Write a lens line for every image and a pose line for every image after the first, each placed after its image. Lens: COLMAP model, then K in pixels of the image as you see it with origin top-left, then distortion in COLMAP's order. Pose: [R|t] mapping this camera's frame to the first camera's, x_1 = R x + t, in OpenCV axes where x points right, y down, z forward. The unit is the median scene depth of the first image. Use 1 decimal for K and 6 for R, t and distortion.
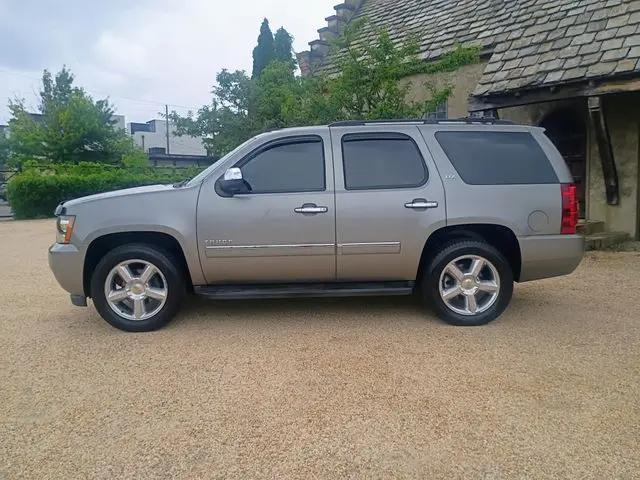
lens RADIAL K [[551.4, 0, 315.3], [0, 551.4, 234.9], [0, 0, 1]] dist [0.070625, -0.092699]
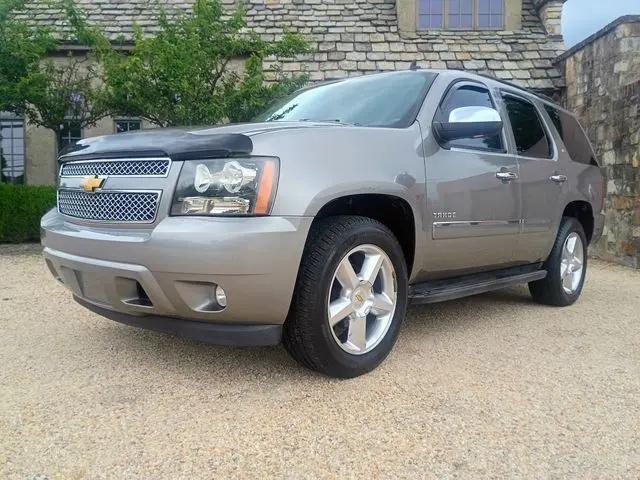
lens RADIAL K [[551.4, 0, 319.1], [0, 551.4, 246.3], [0, 0, 1]] dist [0.070625, -0.092699]
pose [[0.693079, -0.027313, 0.720344, -0.740005], [0.043128, 0.999063, -0.003615, 0.044564], [-0.719570, 0.033573, 0.693608, 0.631430]]
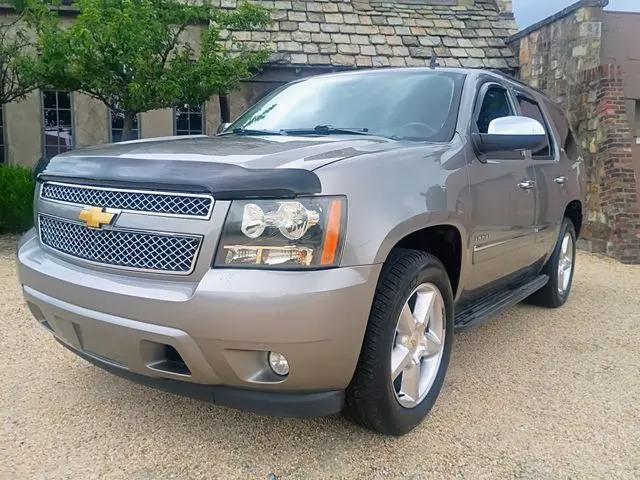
lens RADIAL K [[551.4, 0, 319.0], [0, 551.4, 241.8], [0, 0, 1]] dist [0.070625, -0.092699]
pose [[0.590748, -0.076274, 0.803243, -0.751058], [0.049075, 0.997075, 0.058587, -0.025572], [-0.805363, 0.004809, 0.592763, 0.763804]]
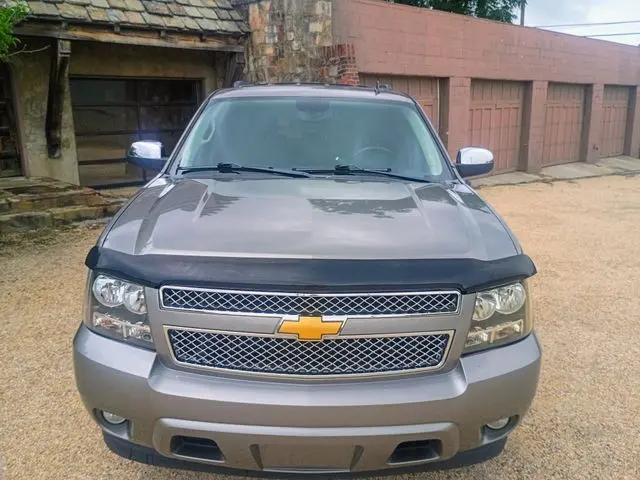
lens RADIAL K [[551.4, 0, 317.8], [0, 551.4, 233.6], [0, 0, 1]] dist [0.070625, -0.092699]
pose [[0.008072, -0.207603, 0.978180, -0.870406], [0.093507, 0.974082, 0.205961, -0.172274], [-0.995586, 0.089805, 0.027275, 1.139895]]
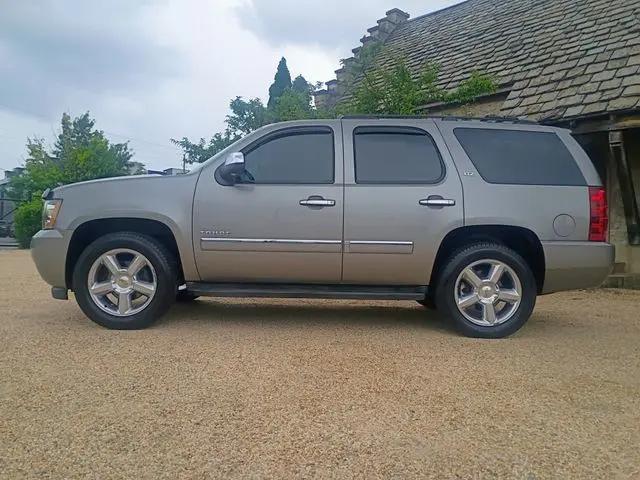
lens RADIAL K [[551.4, 0, 324.0], [0, 551.4, 245.5], [0, 0, 1]] dist [0.070625, -0.092699]
pose [[0.999185, 0.039811, -0.006680, 0.011936], [-0.040226, 0.995795, -0.082303, 0.098507], [0.003376, 0.082505, 0.996585, 0.084352]]
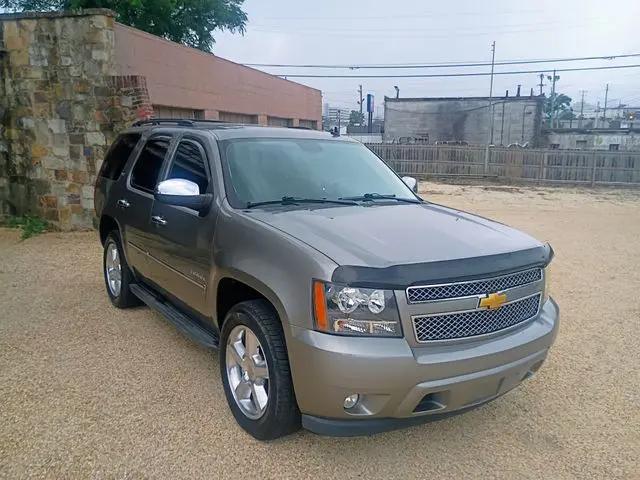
lens RADIAL K [[551.4, 0, 320.5], [0, 551.4, 241.8], [0, 0, 1]] dist [0.070625, -0.092699]
pose [[-0.533212, -0.151933, 0.832227, -0.884387], [0.069606, 0.972526, 0.222143, -0.228473], [-0.843113, 0.176377, -0.507987, 1.570816]]
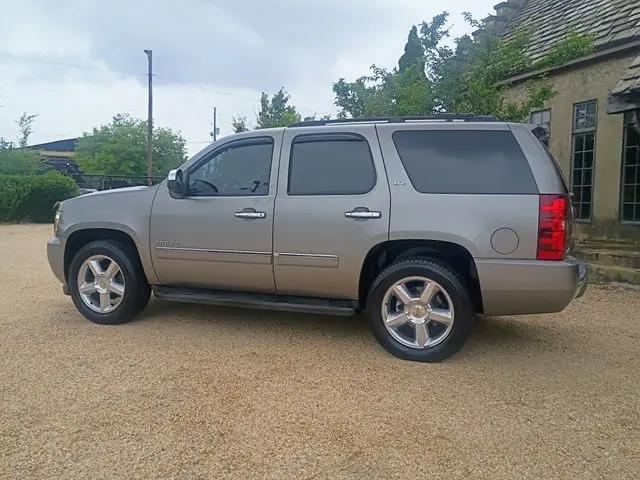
lens RADIAL K [[551.4, 0, 320.6], [0, 551.4, 235.0], [0, 0, 1]] dist [0.070625, -0.092699]
pose [[0.927932, 0.053944, -0.368826, 0.441994], [-0.063178, 0.997918, -0.012995, -0.006164], [0.367357, 0.035360, 0.929408, 0.163706]]
